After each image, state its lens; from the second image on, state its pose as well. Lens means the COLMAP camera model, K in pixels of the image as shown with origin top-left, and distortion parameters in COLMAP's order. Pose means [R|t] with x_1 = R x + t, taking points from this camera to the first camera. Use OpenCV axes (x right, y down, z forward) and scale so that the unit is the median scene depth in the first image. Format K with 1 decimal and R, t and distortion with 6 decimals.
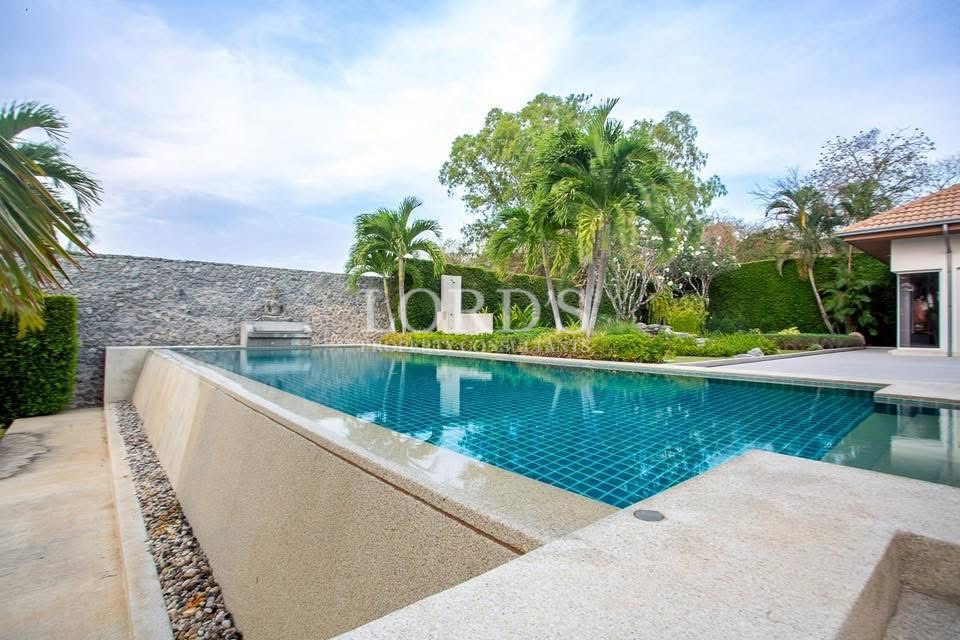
lens RADIAL K [[470.8, 0, 480.0], [0, 470.8, 320.0], [0, 0, 1]] dist [-0.068181, 0.027468]
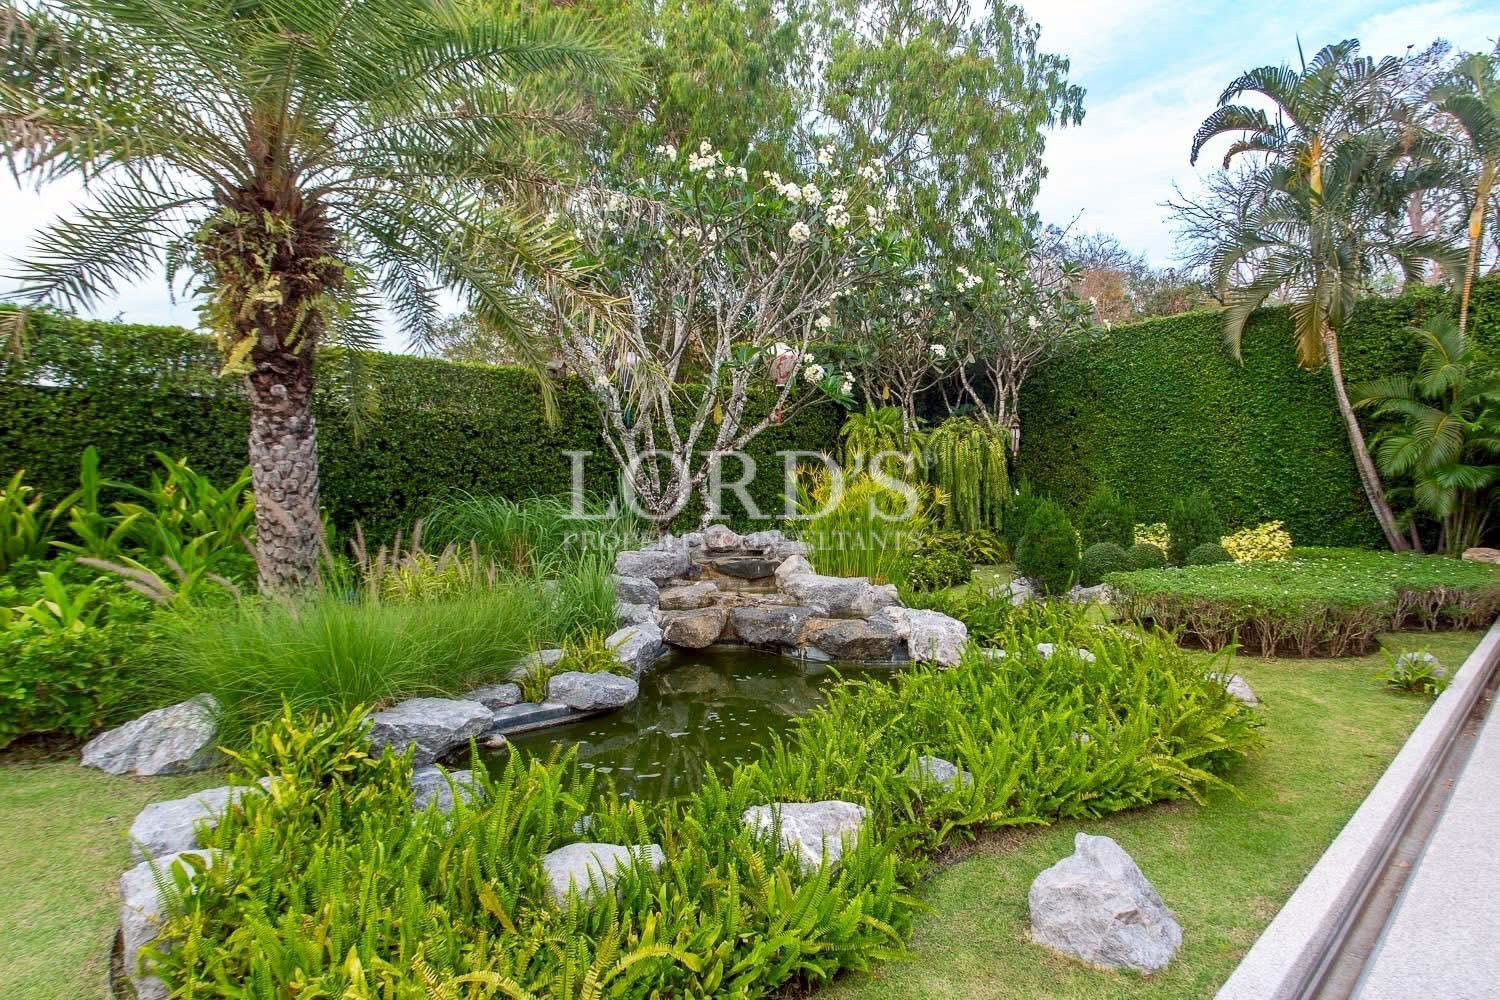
lens RADIAL K [[856.5, 0, 750.0], [0, 856.5, 500.0], [0, 0, 1]] dist [-0.044645, 0.002285]
pose [[0.996874, -0.004351, 0.078893, 0.431413], [0.001197, 0.999200, 0.039979, -0.036641], [-0.079004, -0.039760, 0.996081, 0.697686]]
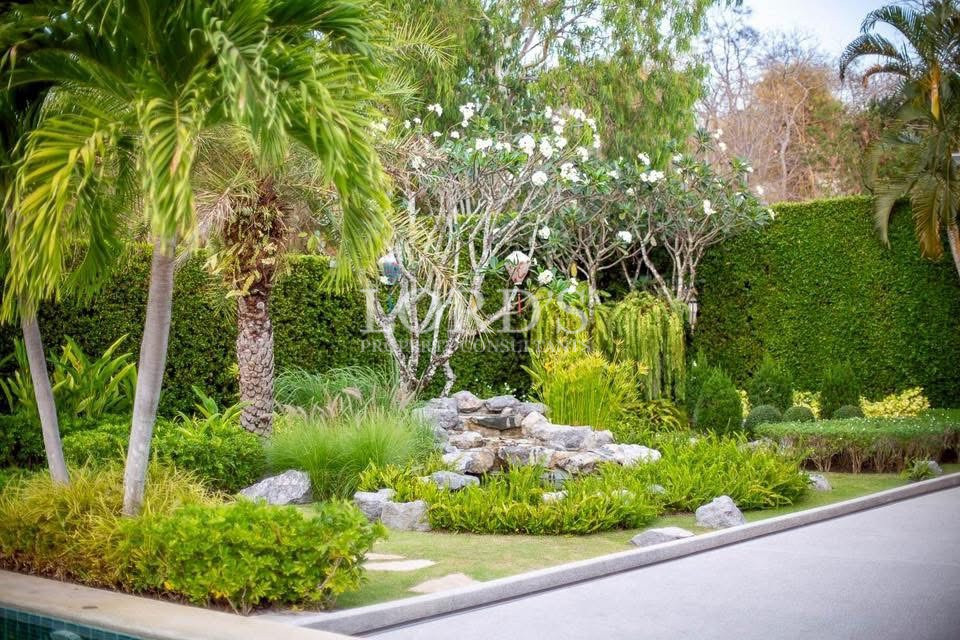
lens RADIAL K [[1399.4, 0, 480.0], [0, 1399.4, 320.0], [0, 0, 1]] dist [-0.122767, -0.099410]
pose [[0.974620, -0.000383, 0.223866, 0.174822], [-0.000005, 0.999998, 0.001733, -0.062101], [-0.223867, -0.001690, 0.974618, 0.040925]]
